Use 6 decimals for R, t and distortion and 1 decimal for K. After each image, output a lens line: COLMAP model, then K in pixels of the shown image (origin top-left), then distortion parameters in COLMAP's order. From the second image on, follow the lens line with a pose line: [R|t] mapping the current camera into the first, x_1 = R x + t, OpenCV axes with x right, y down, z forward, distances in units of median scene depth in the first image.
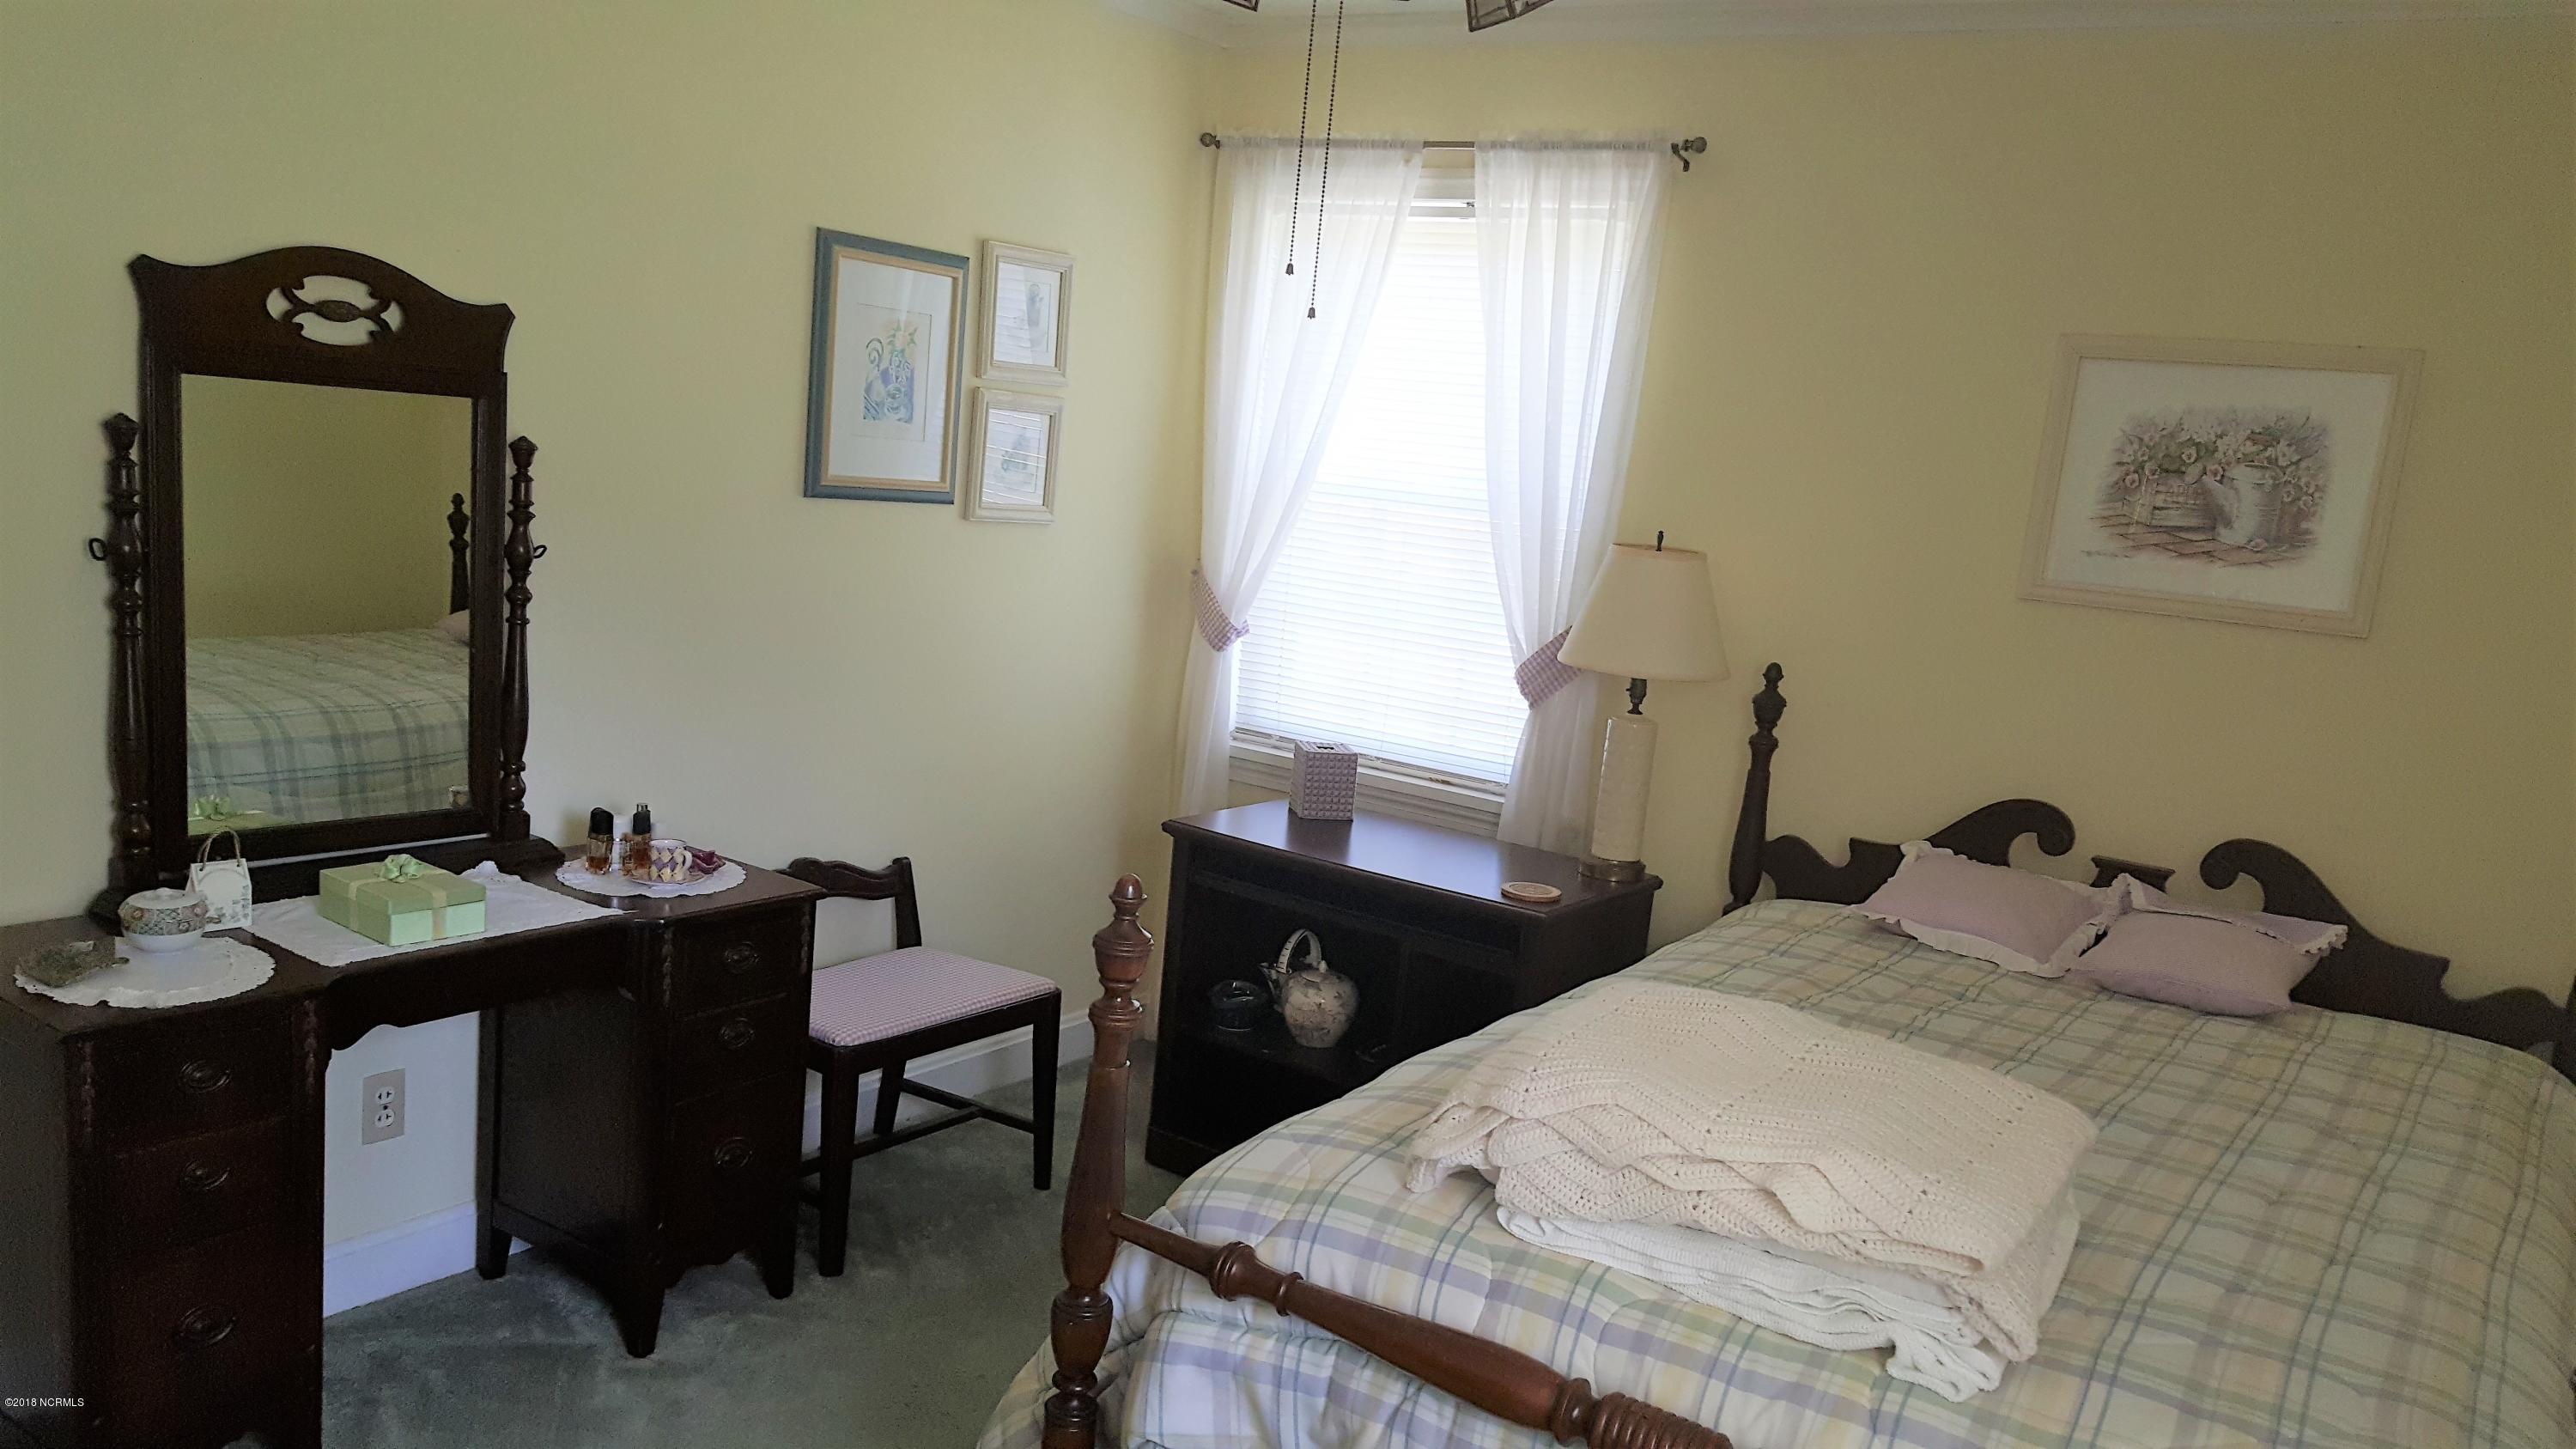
lens RADIAL K [[1932.0, 0, 1315.9], [0, 1932.0, 816.5], [0, 0, 1]] dist [0.182704, -0.326594]
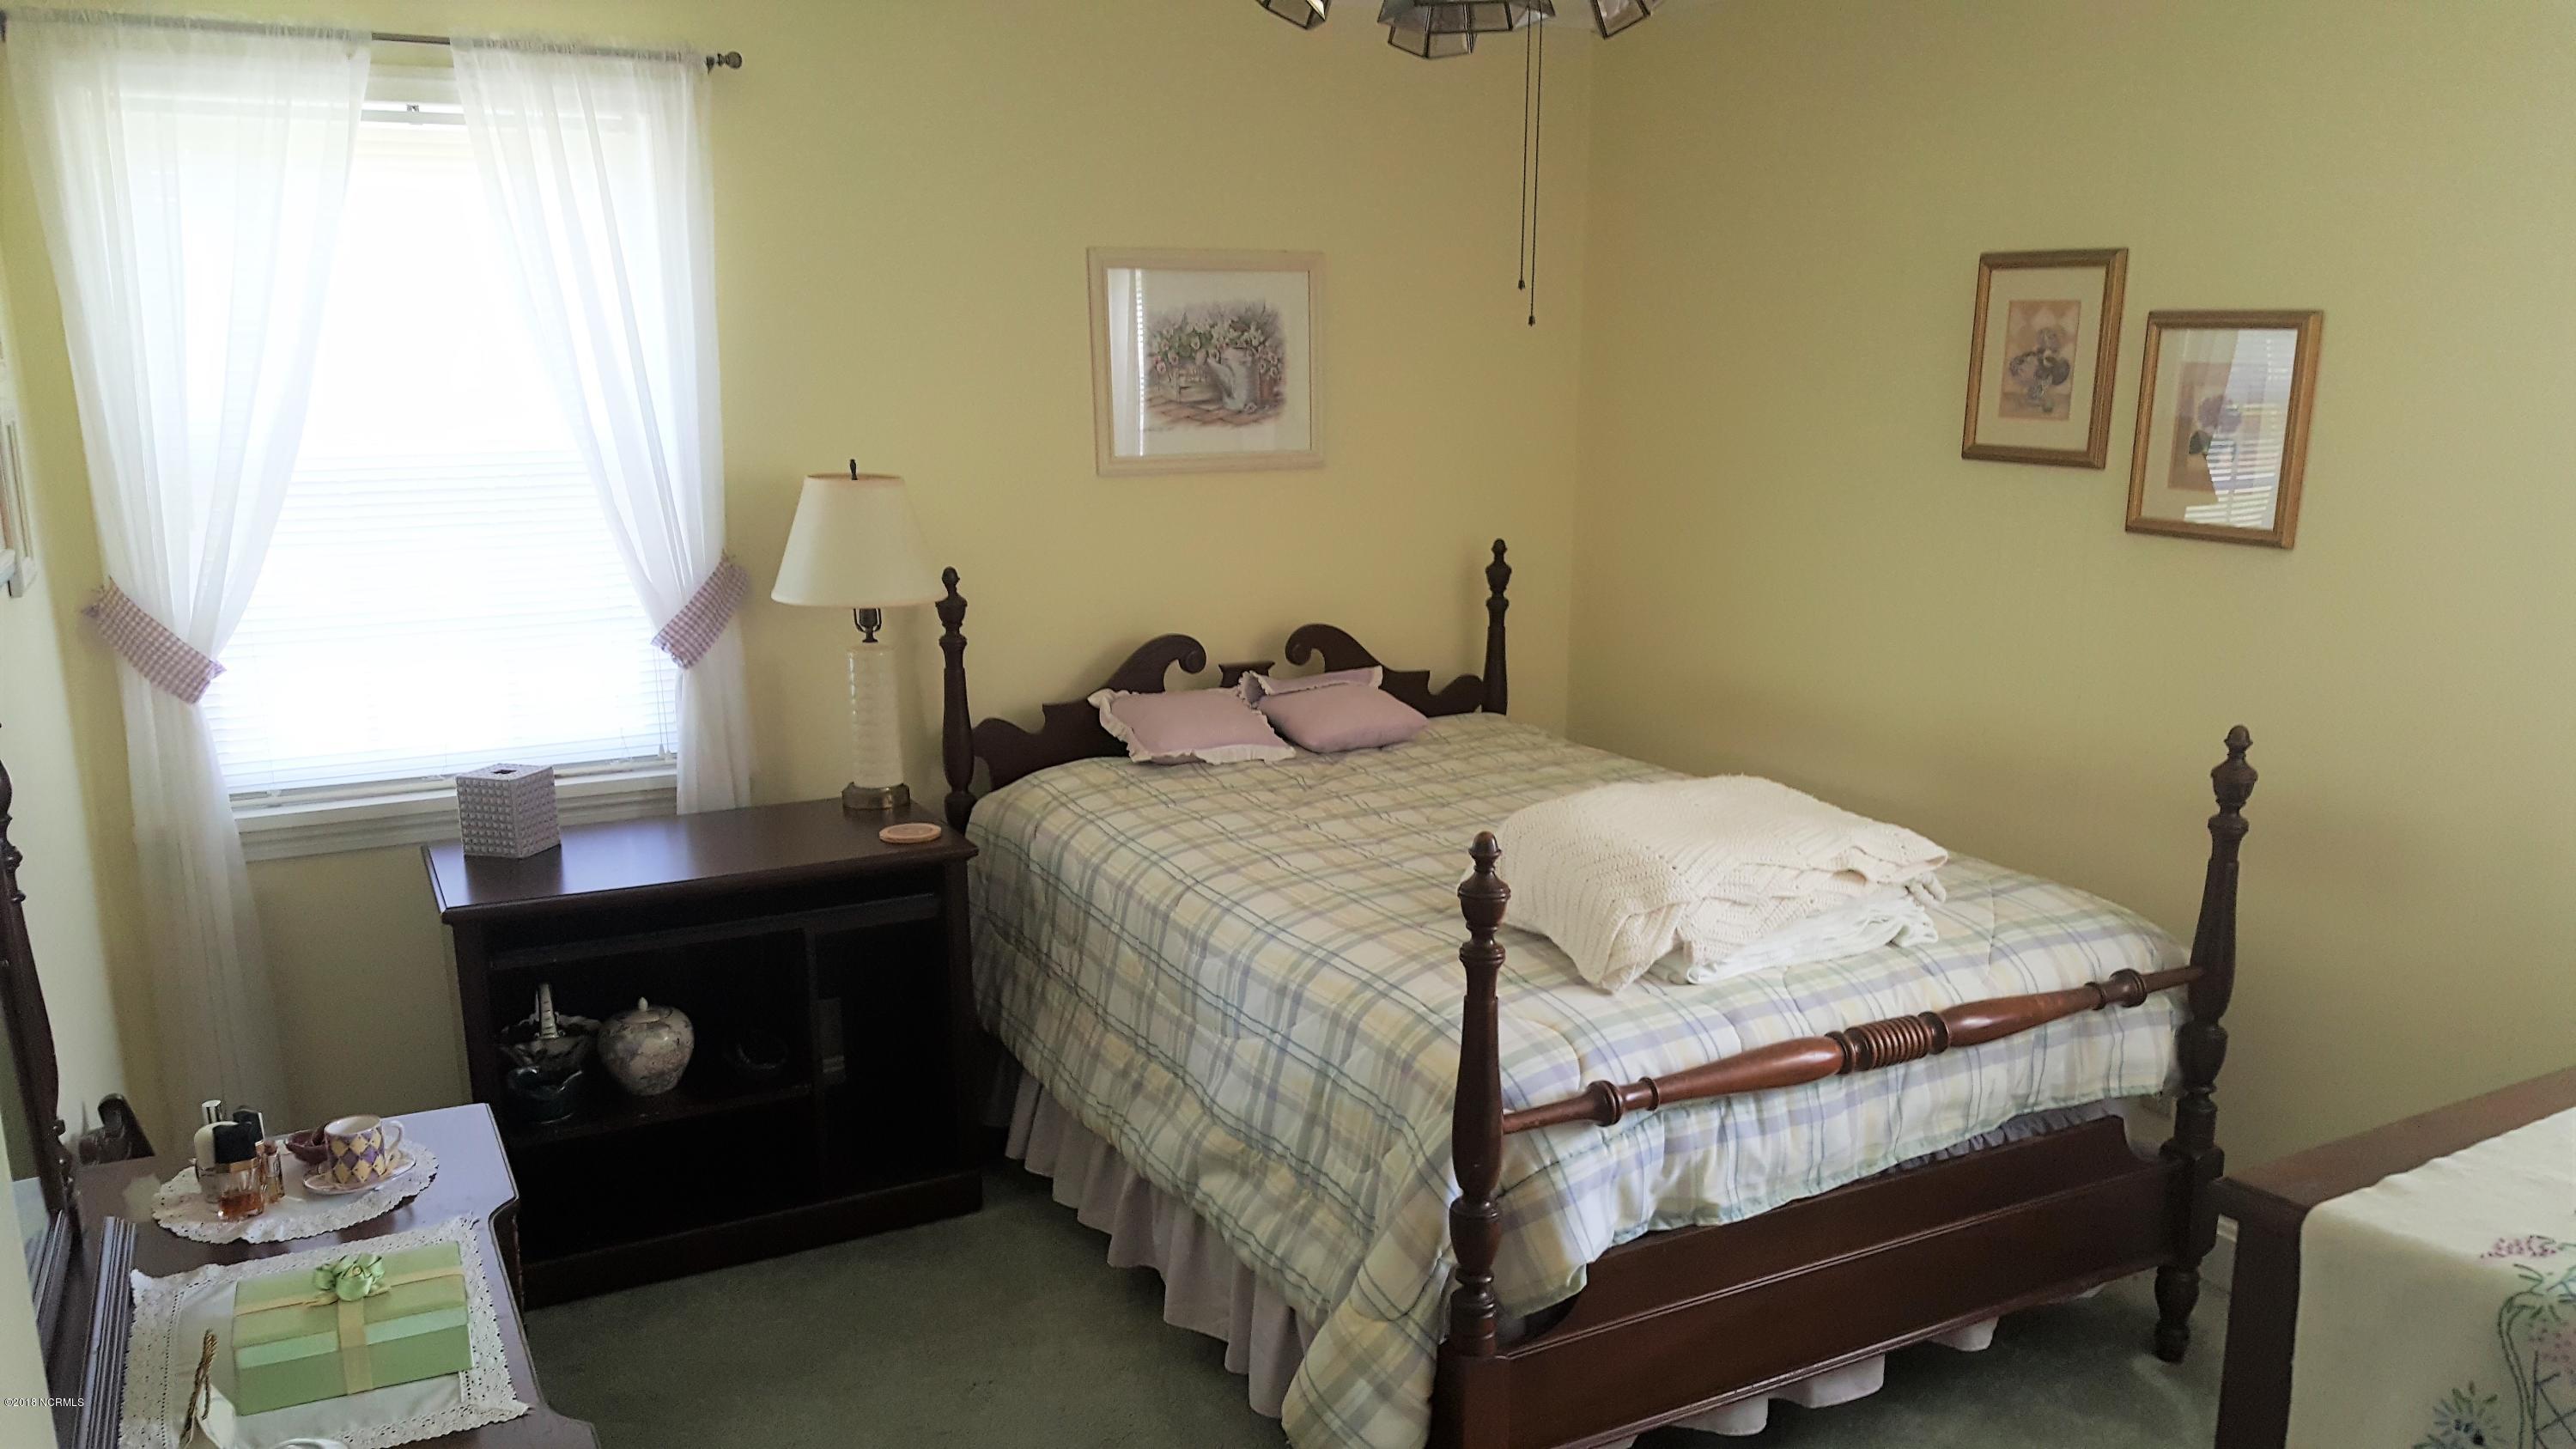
lens RADIAL K [[1909.0, 0, 1289.7], [0, 1909.0, 902.7], [0, 0, 1]] dist [0.073538, -0.112449]
pose [[0.453005, -0.338063, 0.824924, -0.692433], [0.221520, 0.938977, 0.263156, -0.158707], [-0.863548, 0.063527, 0.500249, 0.353632]]
